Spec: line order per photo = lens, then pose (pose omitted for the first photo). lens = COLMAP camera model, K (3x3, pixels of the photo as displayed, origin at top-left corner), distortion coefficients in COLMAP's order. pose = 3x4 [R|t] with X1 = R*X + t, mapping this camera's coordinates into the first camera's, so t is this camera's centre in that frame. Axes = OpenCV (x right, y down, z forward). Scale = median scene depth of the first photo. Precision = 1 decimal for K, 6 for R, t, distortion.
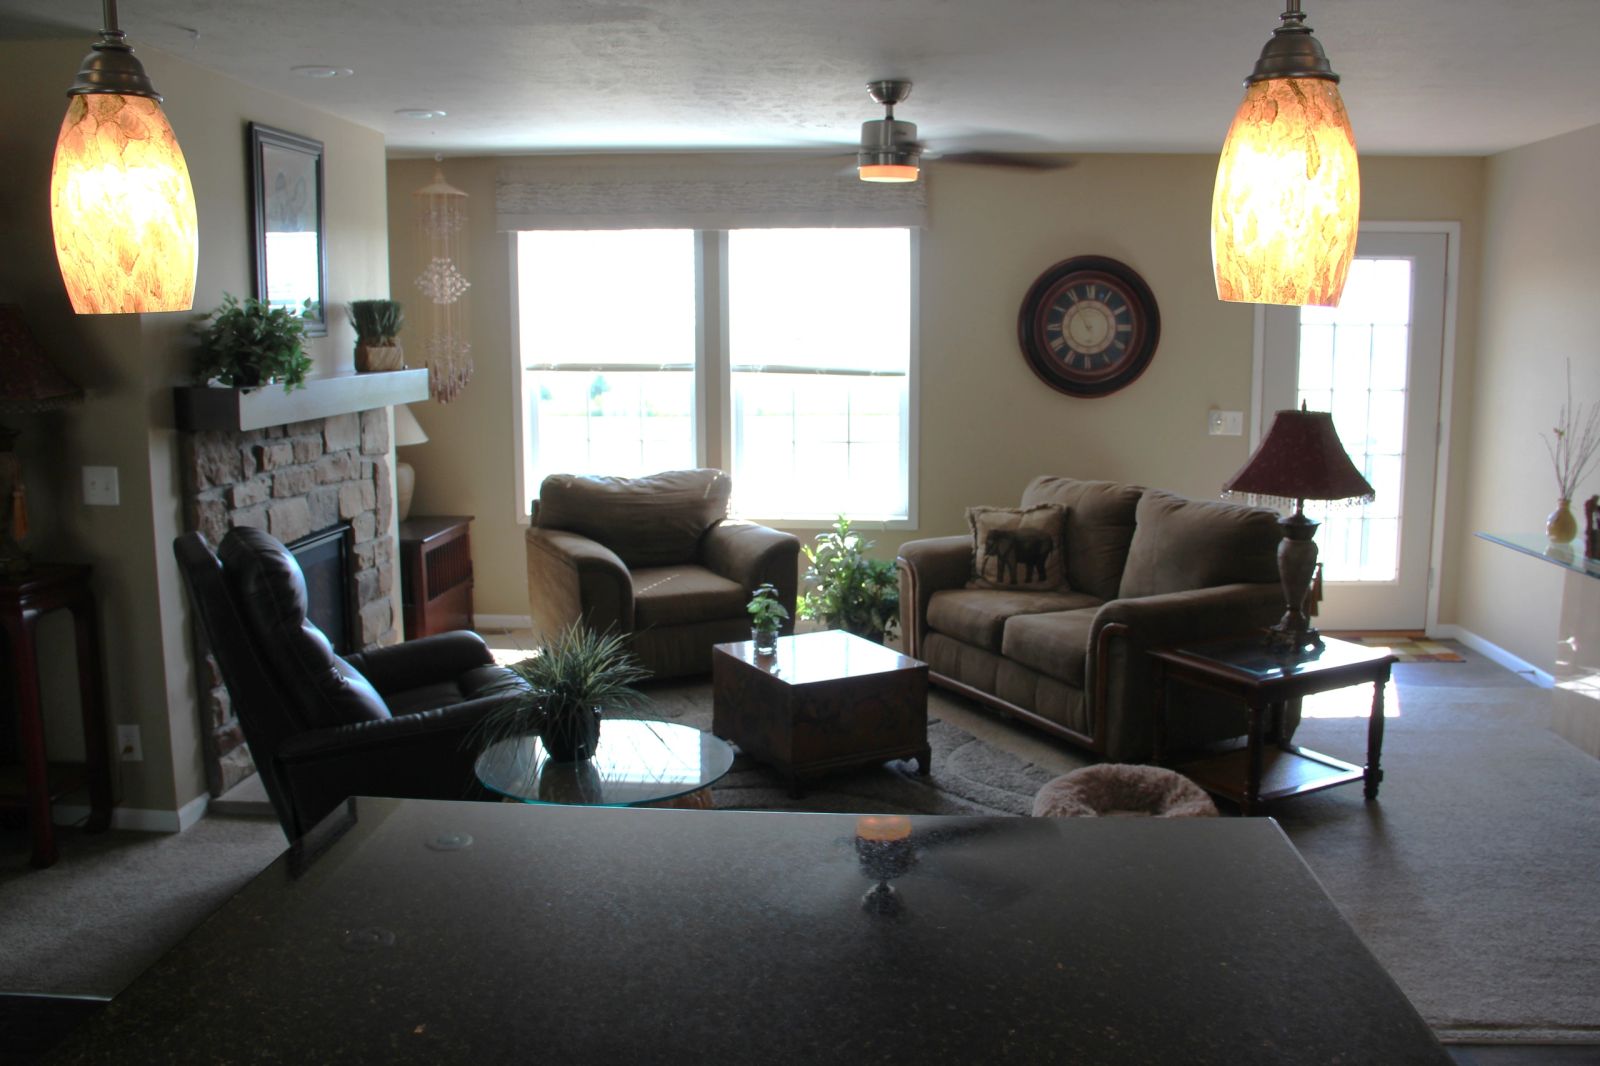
lens RADIAL K [[1364.8, 0, 782.3], [0, 1364.8, 533.6], [0, 0, 1]] dist [-0.164452, 0.129191]
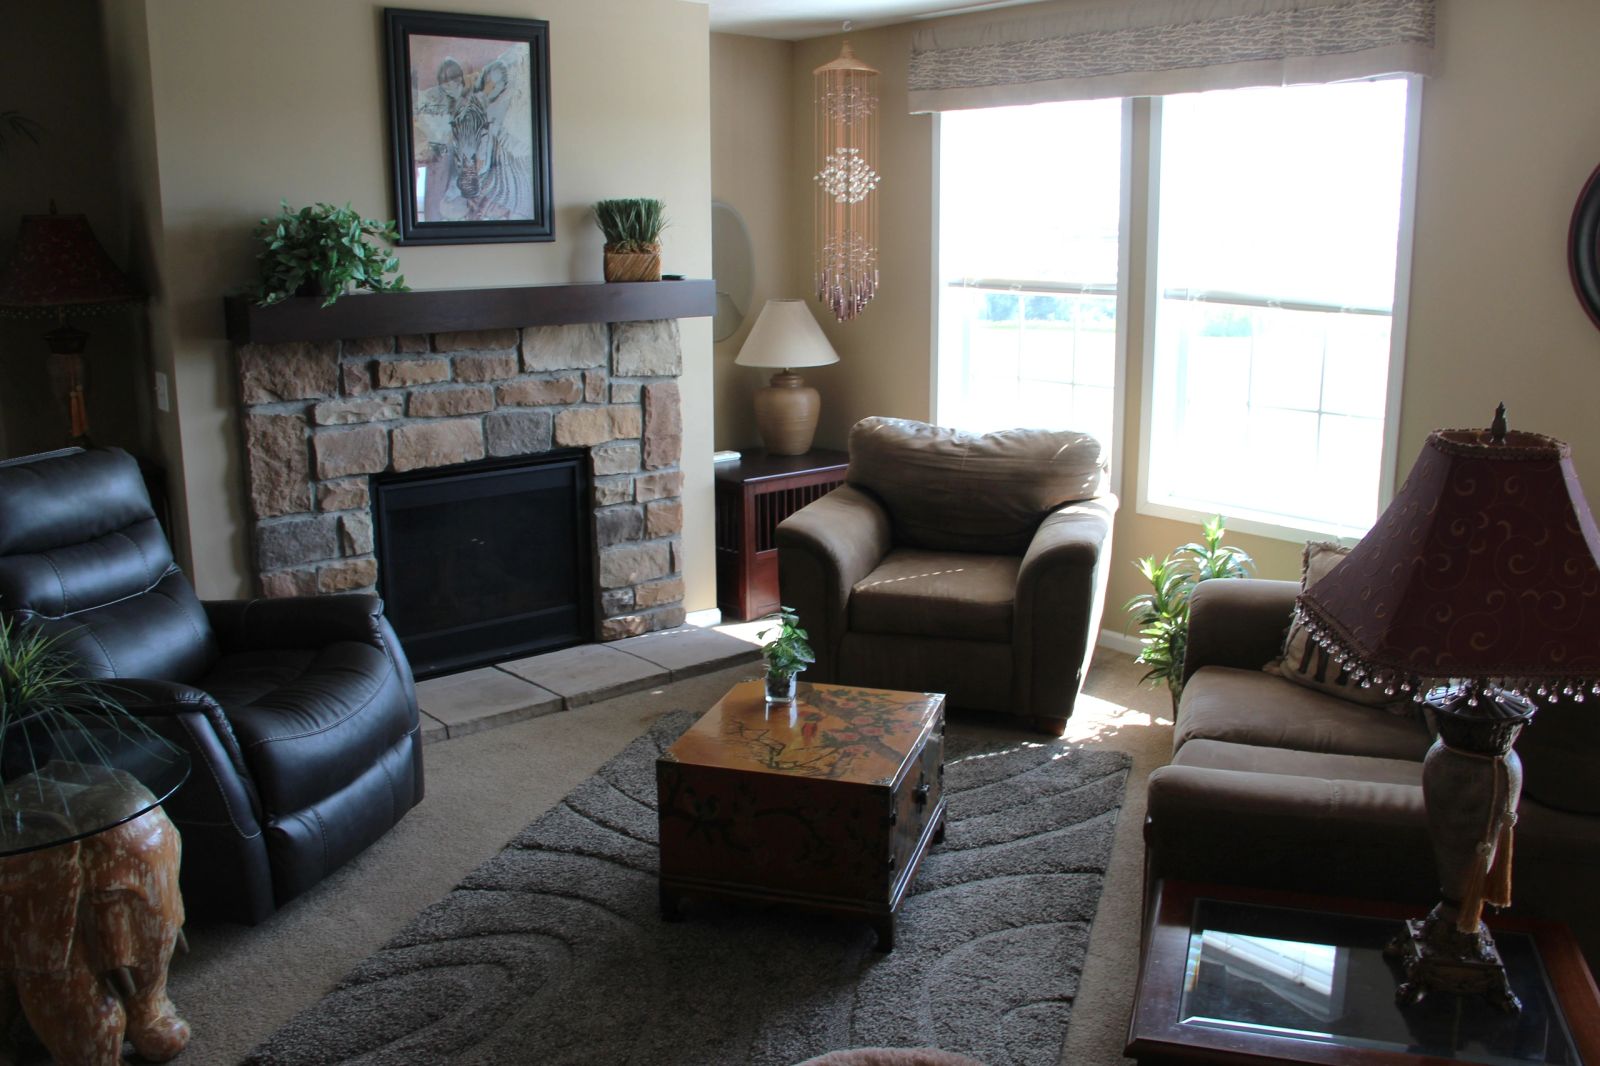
lens RADIAL K [[1364.8, 0, 782.3], [0, 1364.8, 533.6], [0, 0, 1]] dist [-0.164452, 0.129191]
pose [[0.711215, 0.148852, -0.687035, 0.349368], [-0.103885, 0.988849, 0.106702, -0.055746], [0.695257, -0.004515, 0.718747, 0.387087]]
